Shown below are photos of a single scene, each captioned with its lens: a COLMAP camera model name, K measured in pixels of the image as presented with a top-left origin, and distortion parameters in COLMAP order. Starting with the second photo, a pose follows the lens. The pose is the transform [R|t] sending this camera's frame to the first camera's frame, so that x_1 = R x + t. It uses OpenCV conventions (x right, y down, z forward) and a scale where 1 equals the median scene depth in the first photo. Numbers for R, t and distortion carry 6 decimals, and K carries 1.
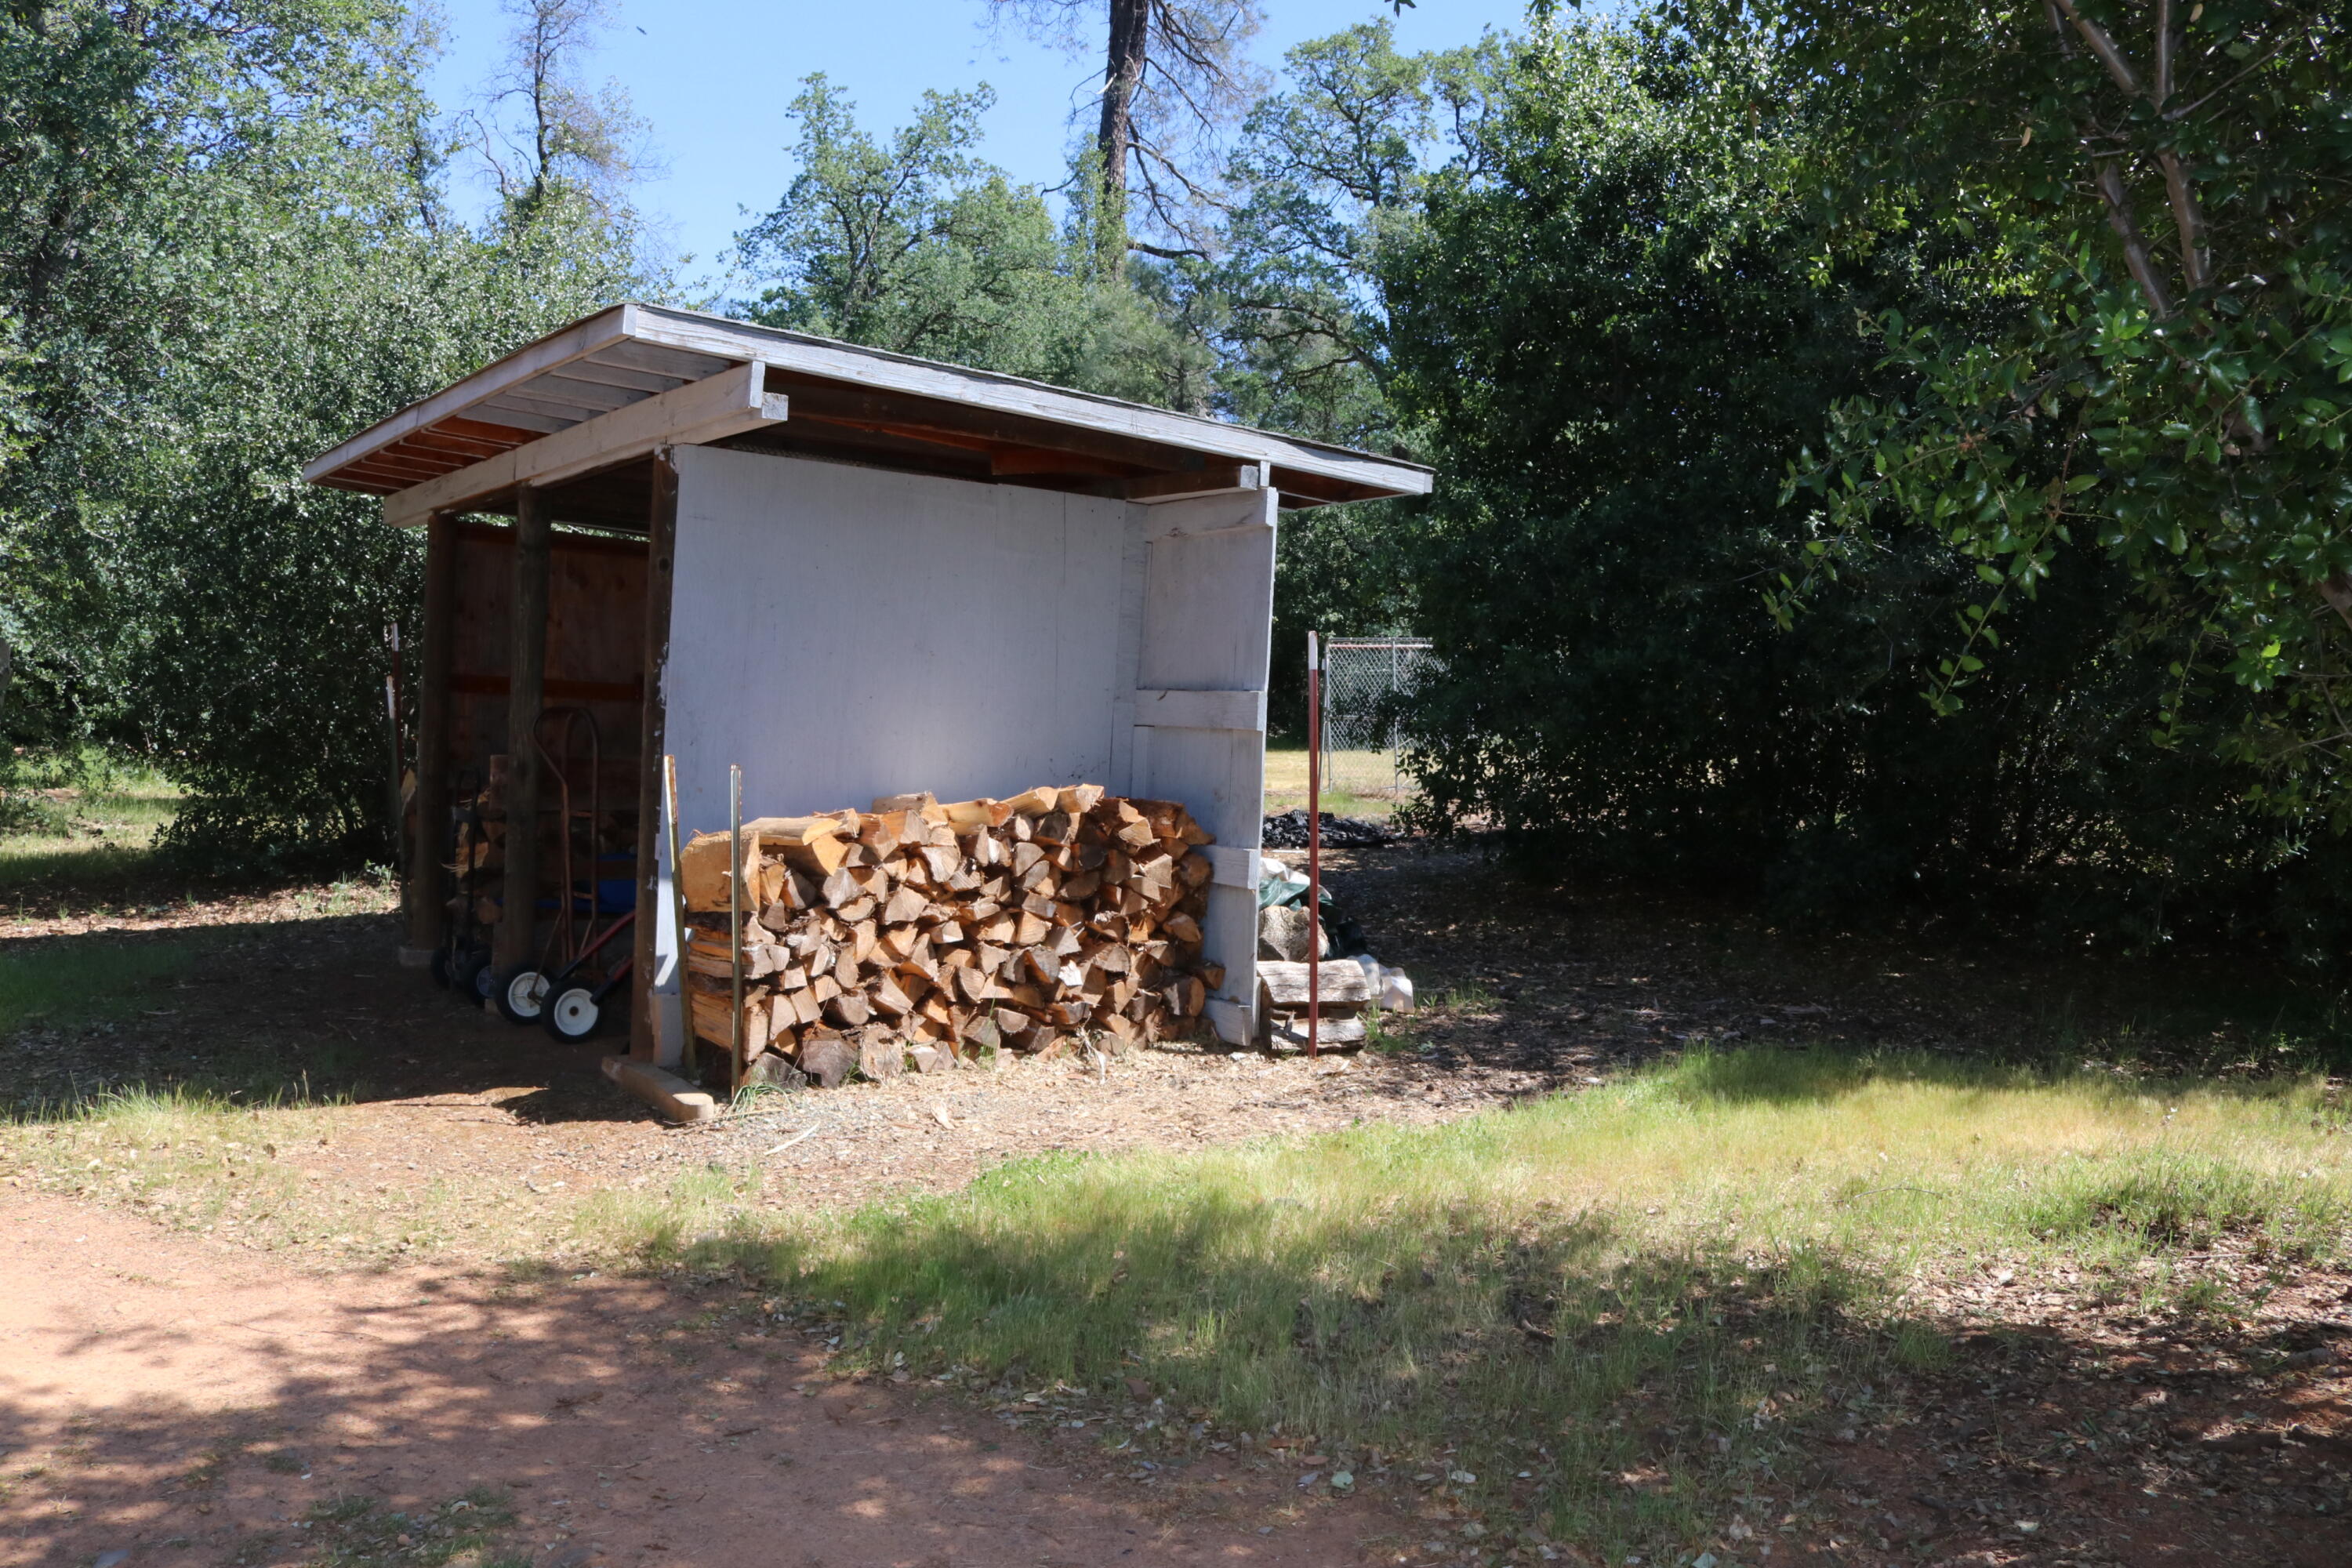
lens RADIAL K [[1967.7, 0, 1172.7], [0, 1967.7, 769.0], [0, 0, 1]] dist [0.002663, 0.003787]
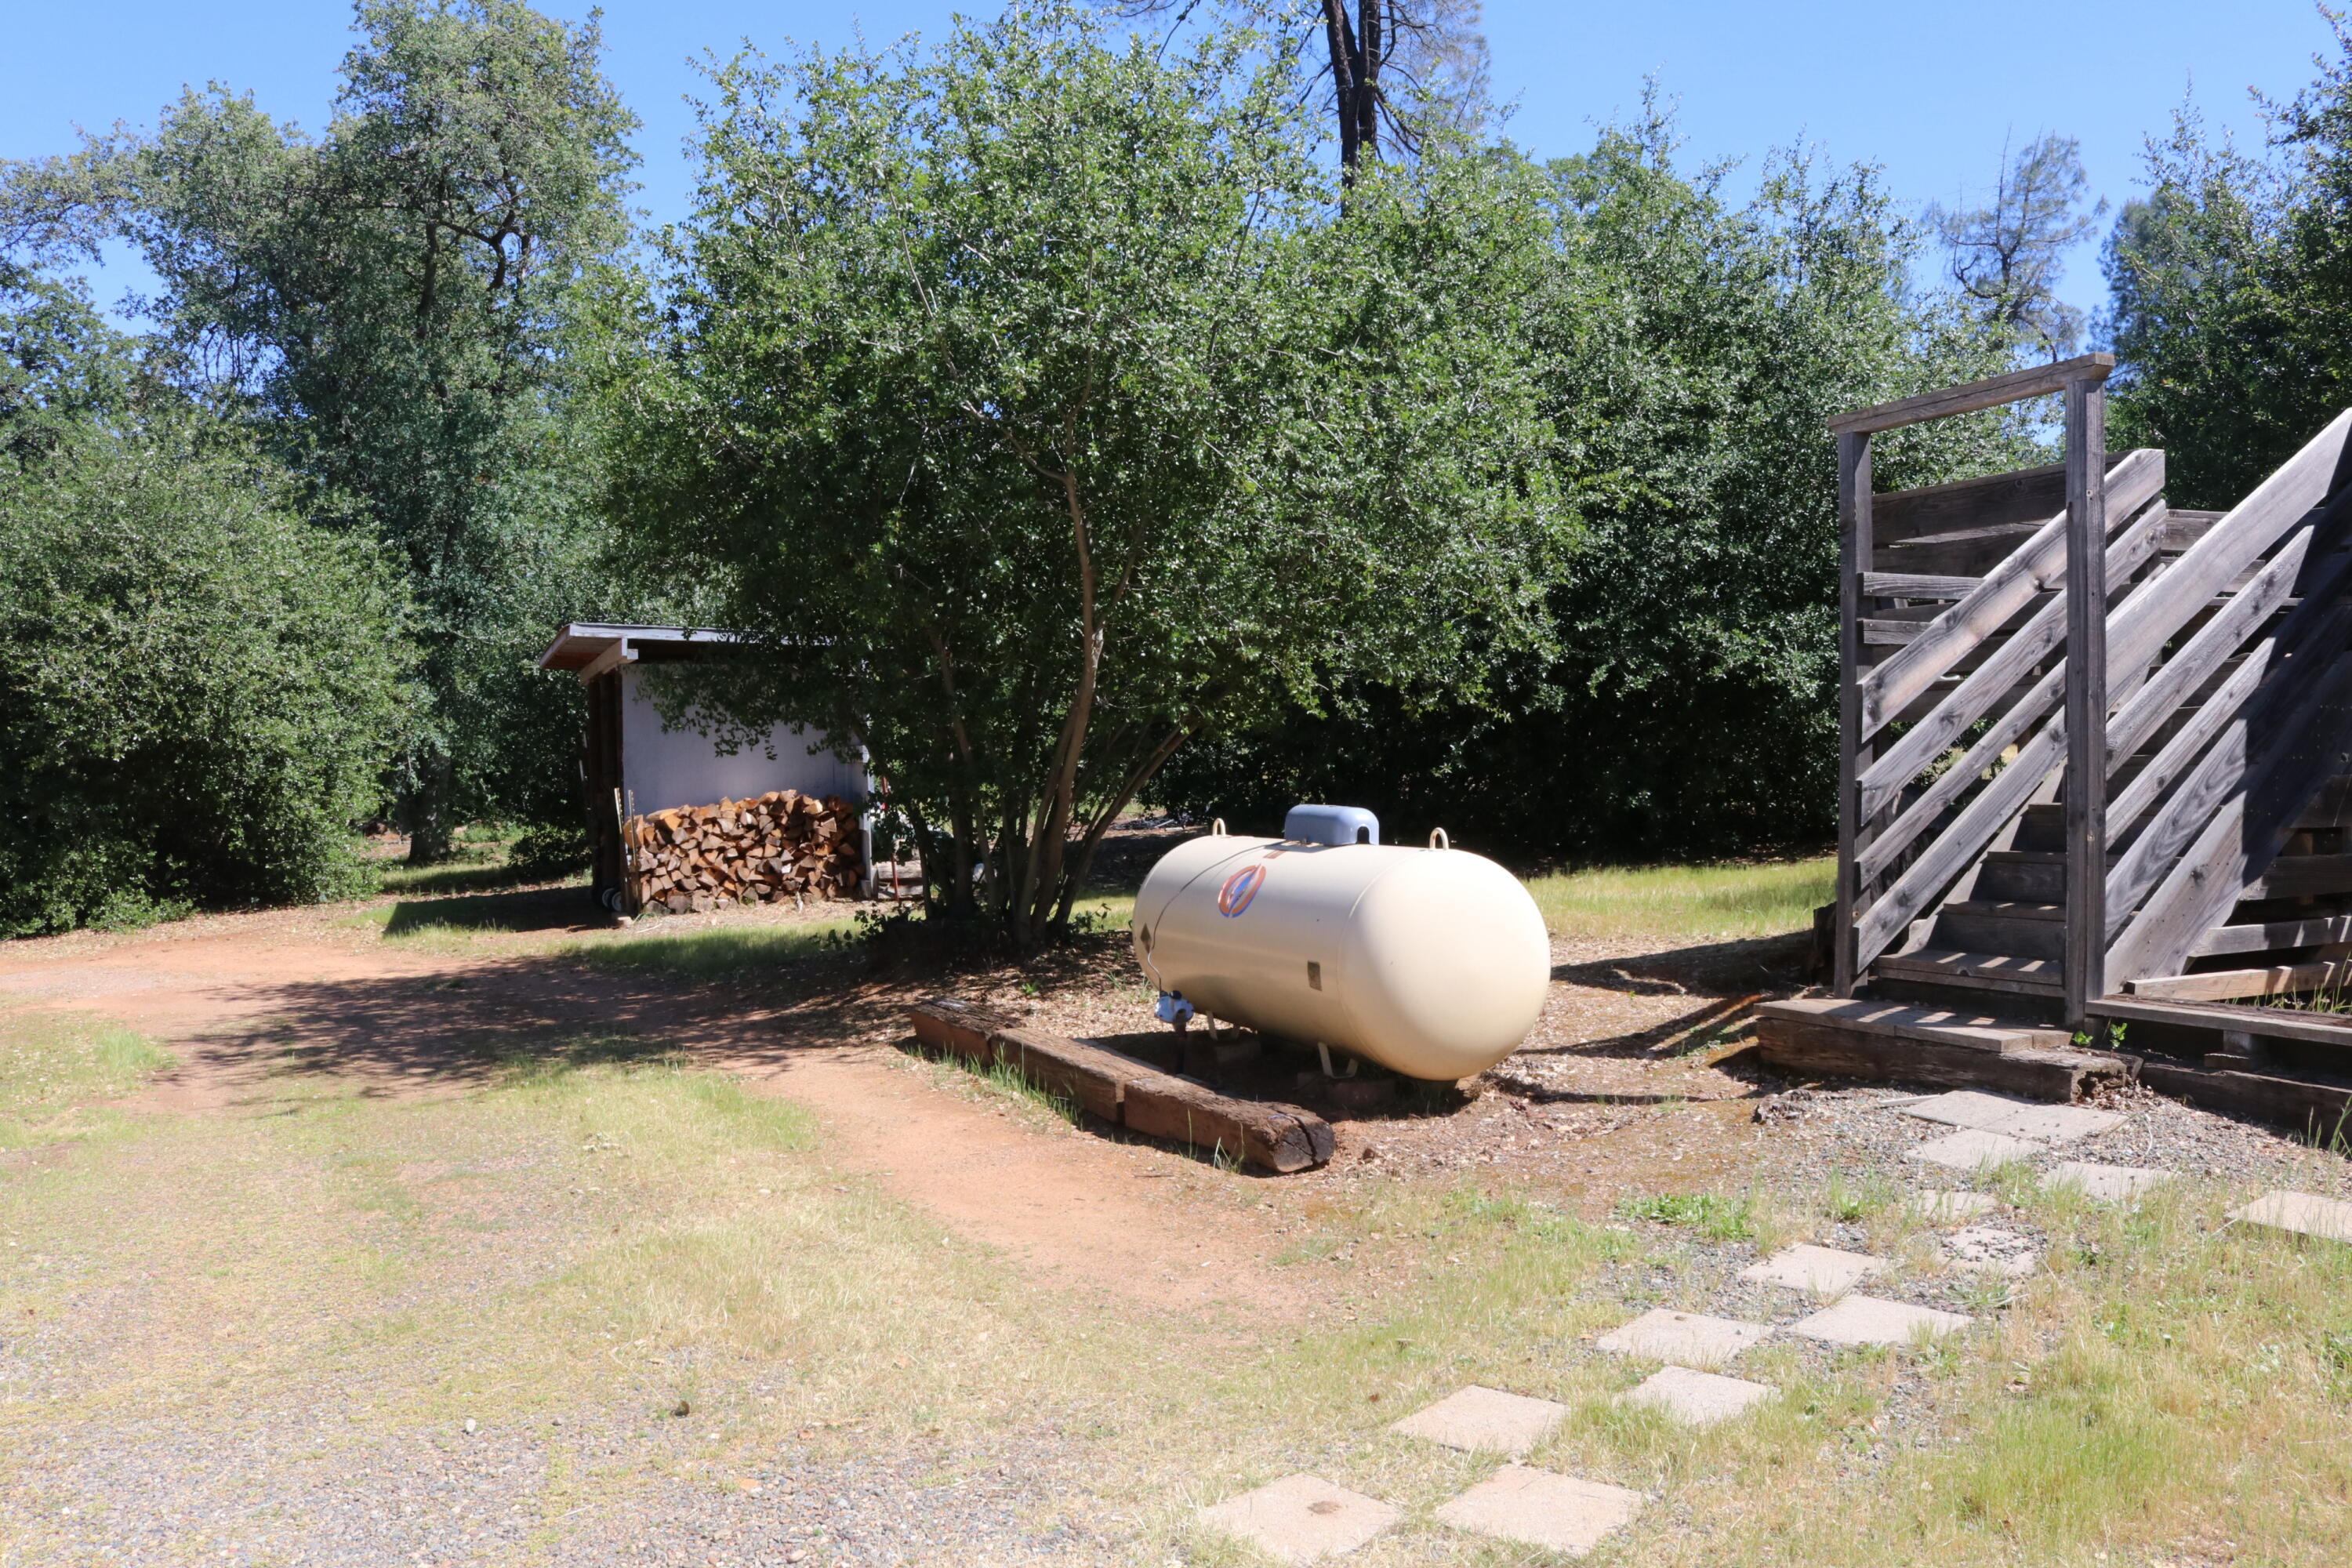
lens RADIAL K [[1967.7, 0, 1179.4], [0, 1967.7, 790.1], [0, 0, 1]] dist [0.002663, 0.003787]
pose [[0.974736, -0.058207, -0.215641, 0.967739], [0.057394, 0.998301, -0.010037, 0.060978], [0.215859, -0.002593, 0.976421, -1.286068]]
